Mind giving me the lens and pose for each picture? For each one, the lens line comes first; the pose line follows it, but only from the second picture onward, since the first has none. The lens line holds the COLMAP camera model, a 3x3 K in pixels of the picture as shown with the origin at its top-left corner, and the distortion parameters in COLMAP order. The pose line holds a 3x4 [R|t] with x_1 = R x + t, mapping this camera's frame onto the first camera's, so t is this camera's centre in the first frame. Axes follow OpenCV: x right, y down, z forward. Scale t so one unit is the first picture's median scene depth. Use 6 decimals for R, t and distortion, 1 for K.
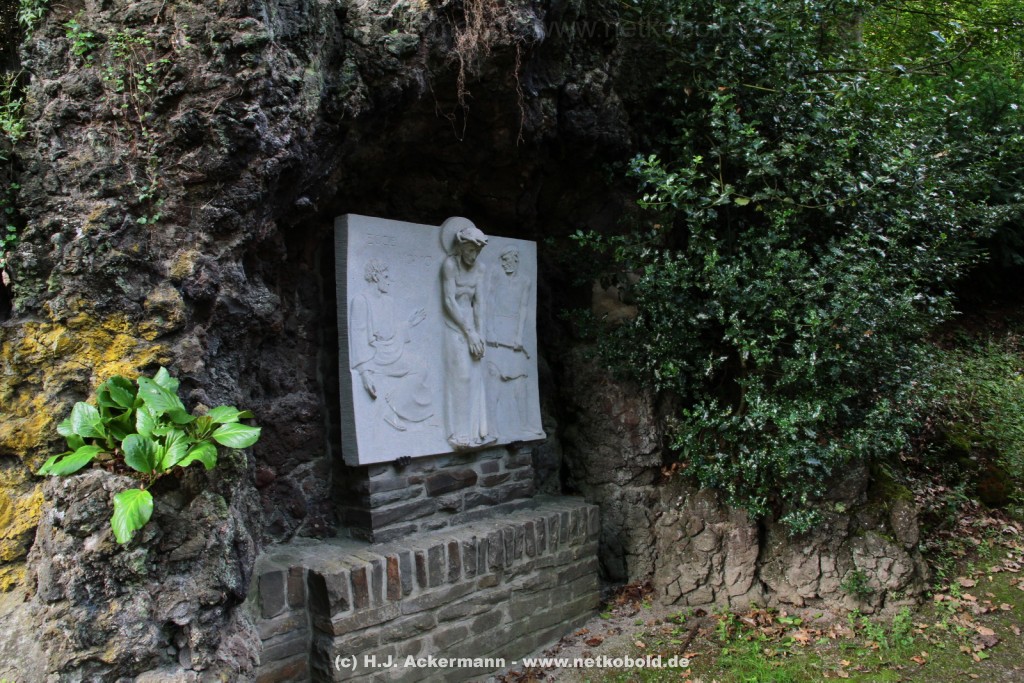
lens RADIAL K [[711.1, 0, 513.0], [0, 711.1, 342.6], [0, 0, 1]] dist [-0.115411, 0.085408]
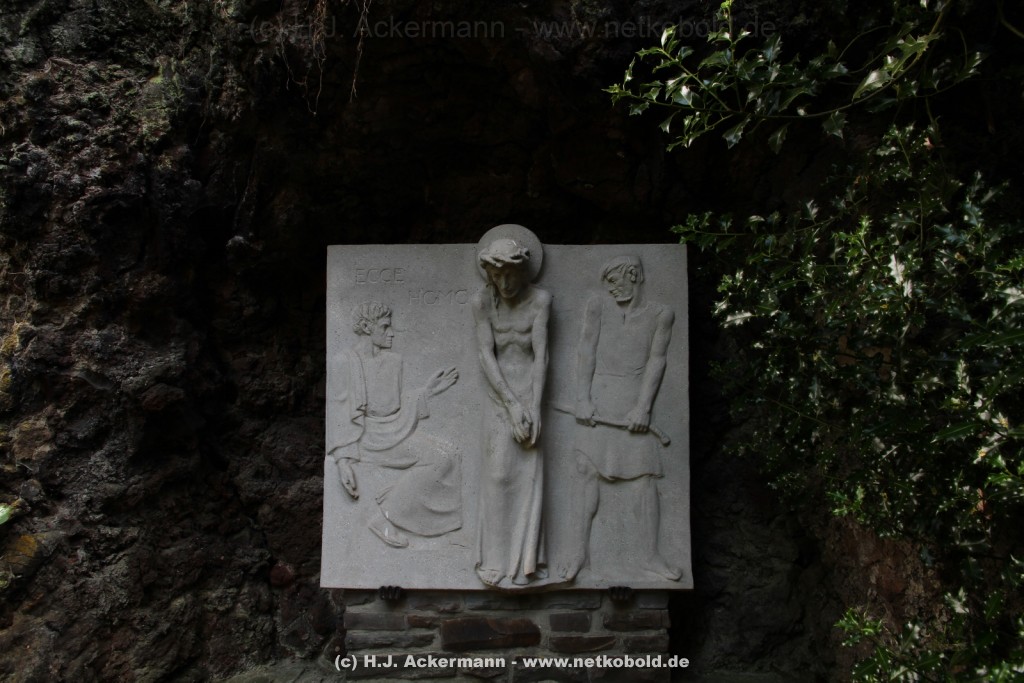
lens RADIAL K [[711.1, 0, 510.8], [0, 711.1, 341.2], [0, 0, 1]] dist [-0.115411, 0.085408]
pose [[0.685940, -0.030030, -0.727038, 0.421586], [0.006421, 0.999359, -0.035220, -0.051732], [0.727629, 0.019491, 0.685694, 0.602009]]
